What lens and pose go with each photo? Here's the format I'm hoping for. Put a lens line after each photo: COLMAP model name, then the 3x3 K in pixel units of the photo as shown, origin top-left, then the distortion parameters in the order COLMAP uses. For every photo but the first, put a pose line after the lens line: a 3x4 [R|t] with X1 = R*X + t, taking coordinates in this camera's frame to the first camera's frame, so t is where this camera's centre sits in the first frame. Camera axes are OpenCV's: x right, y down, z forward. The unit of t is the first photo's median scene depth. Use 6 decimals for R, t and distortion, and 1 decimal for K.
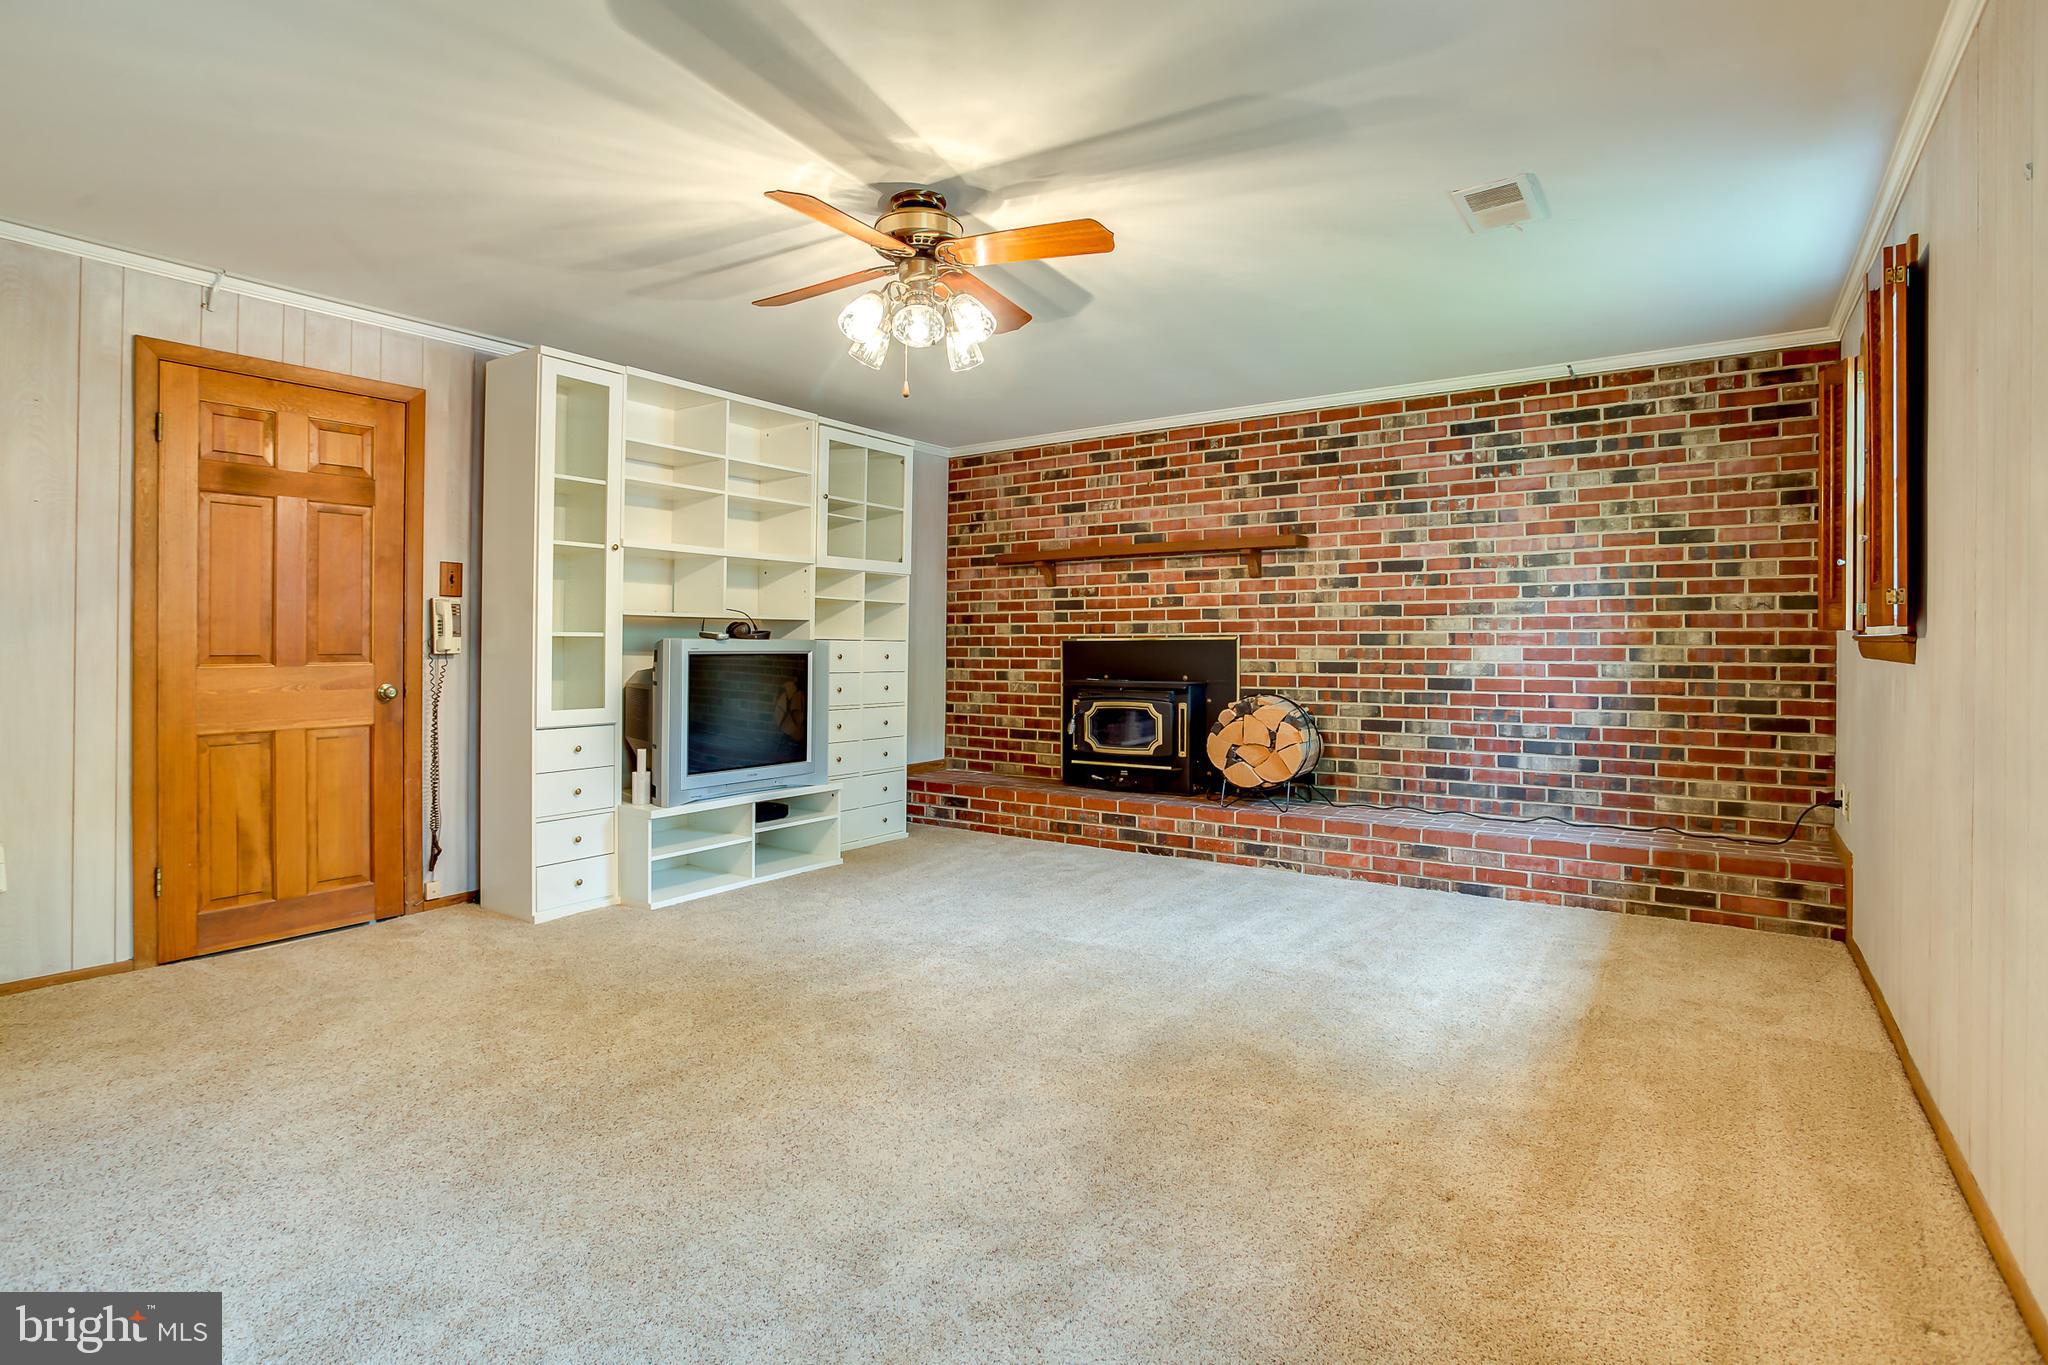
lens RADIAL K [[1011.1, 0, 1022.1], [0, 1011.1, 631.8], [0, 0, 1]] dist [-0.045923, 0.018737]
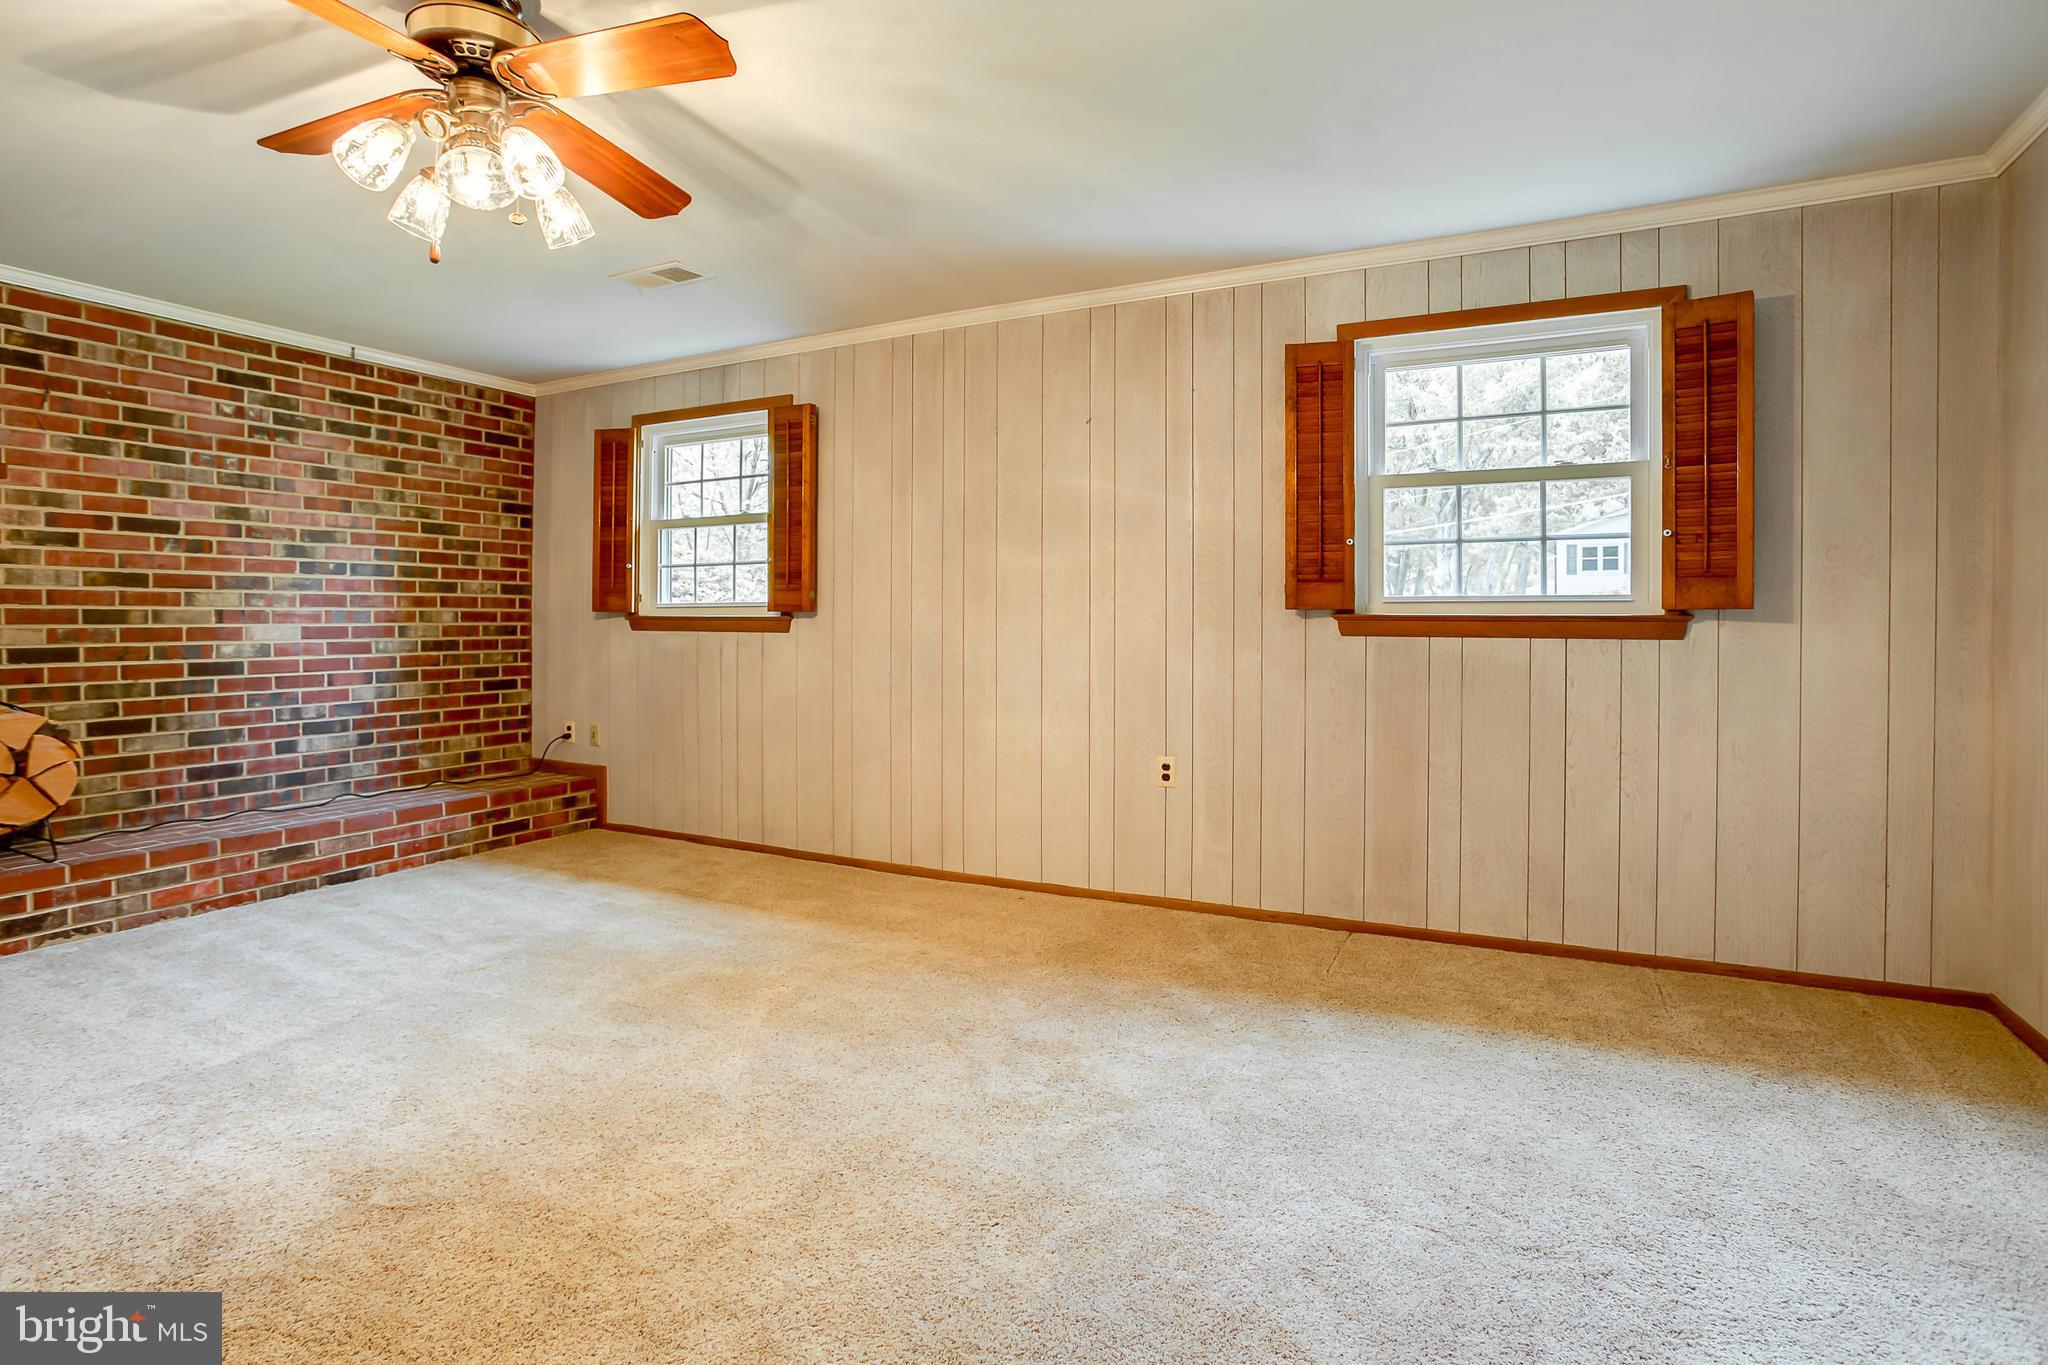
lens RADIAL K [[1011.1, 0, 1022.1], [0, 1011.1, 631.8], [0, 0, 1]] dist [-0.045923, 0.018737]
pose [[-0.123596, -0.012996, 0.992248, -0.545025], [-0.011679, 0.999864, 0.011641, 0.002523], [-0.992264, -0.010149, -0.123731, 0.448353]]
